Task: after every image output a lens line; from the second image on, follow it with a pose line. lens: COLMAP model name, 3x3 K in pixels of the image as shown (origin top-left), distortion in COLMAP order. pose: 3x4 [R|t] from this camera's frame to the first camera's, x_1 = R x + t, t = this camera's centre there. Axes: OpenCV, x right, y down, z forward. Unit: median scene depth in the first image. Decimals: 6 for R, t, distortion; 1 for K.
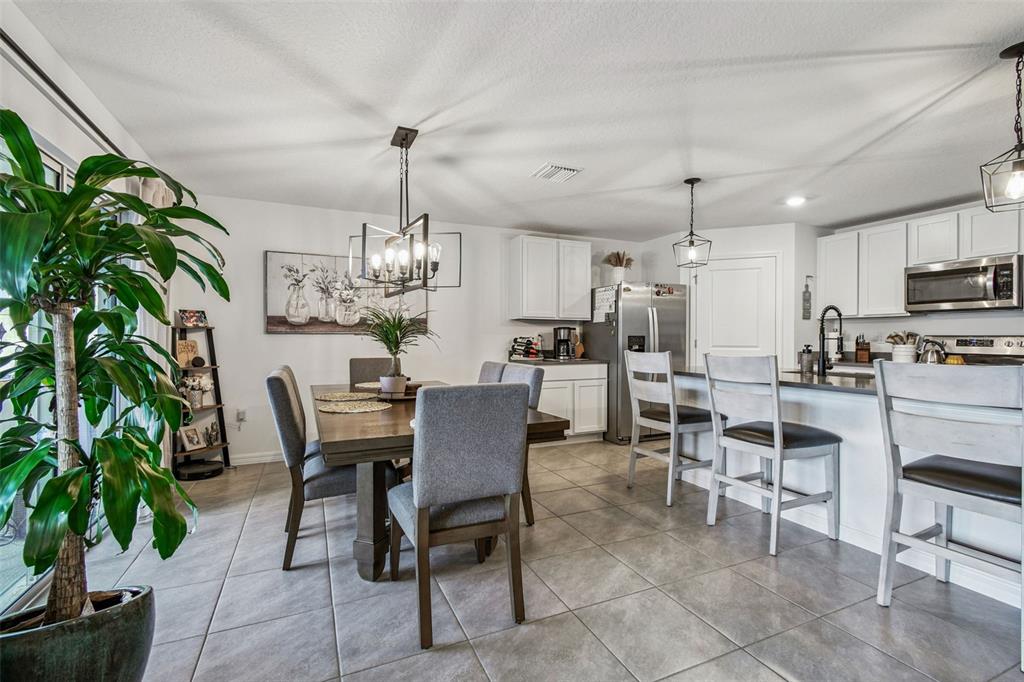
lens RADIAL K [[457.6, 0, 512.6], [0, 457.6, 339.9], [0, 0, 1]] dist [0.000120, -0.000124]
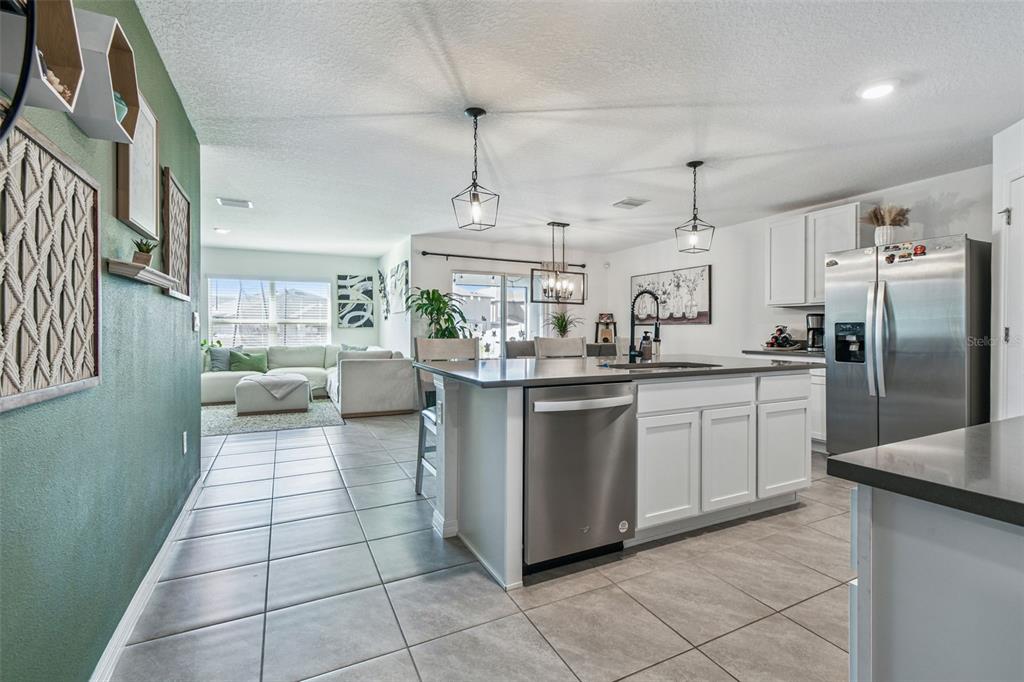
lens RADIAL K [[460.9, 0, 518.4], [0, 460.9, 333.5], [0, 0, 1]] dist [0.000858, 0.000051]
pose [[0.047223, 0.007523, -0.998856, 1.181978], [-0.004872, 0.999961, 0.007301, 0.007203], [0.998872, 0.004522, 0.047258, 0.504876]]
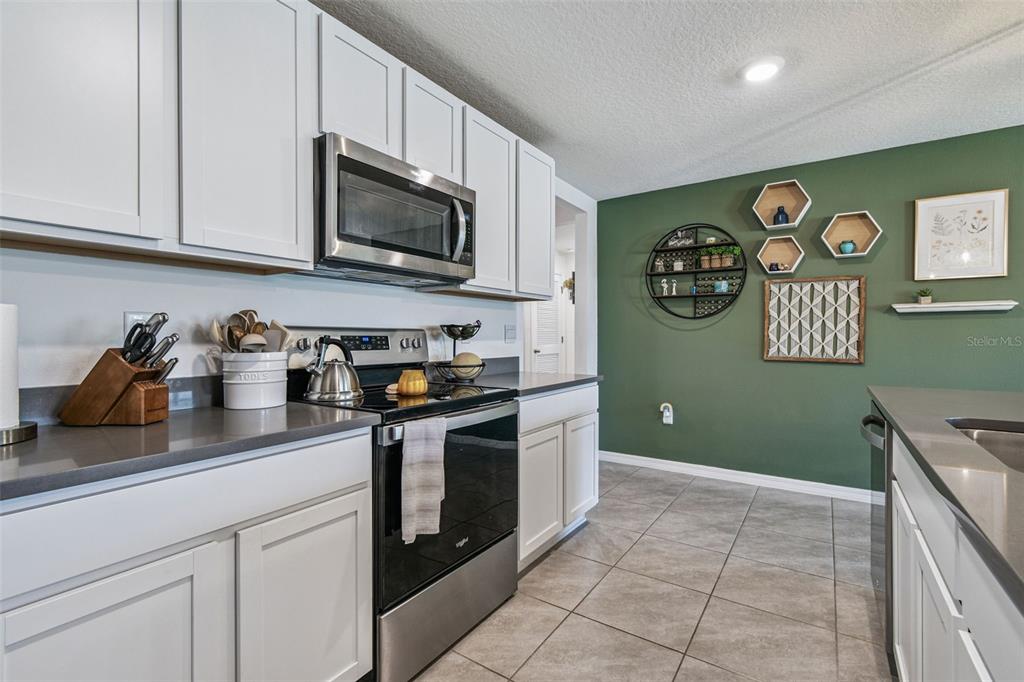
lens RADIAL K [[457.6, 0, 512.6], [0, 457.6, 339.9], [0, 0, 1]] dist [0.000120, -0.000124]
pose [[-0.523357, -0.009253, 0.852063, 0.498502], [0.003018, 0.999915, 0.012713, -0.002333], [-0.852108, 0.009225, -0.523284, 1.106315]]
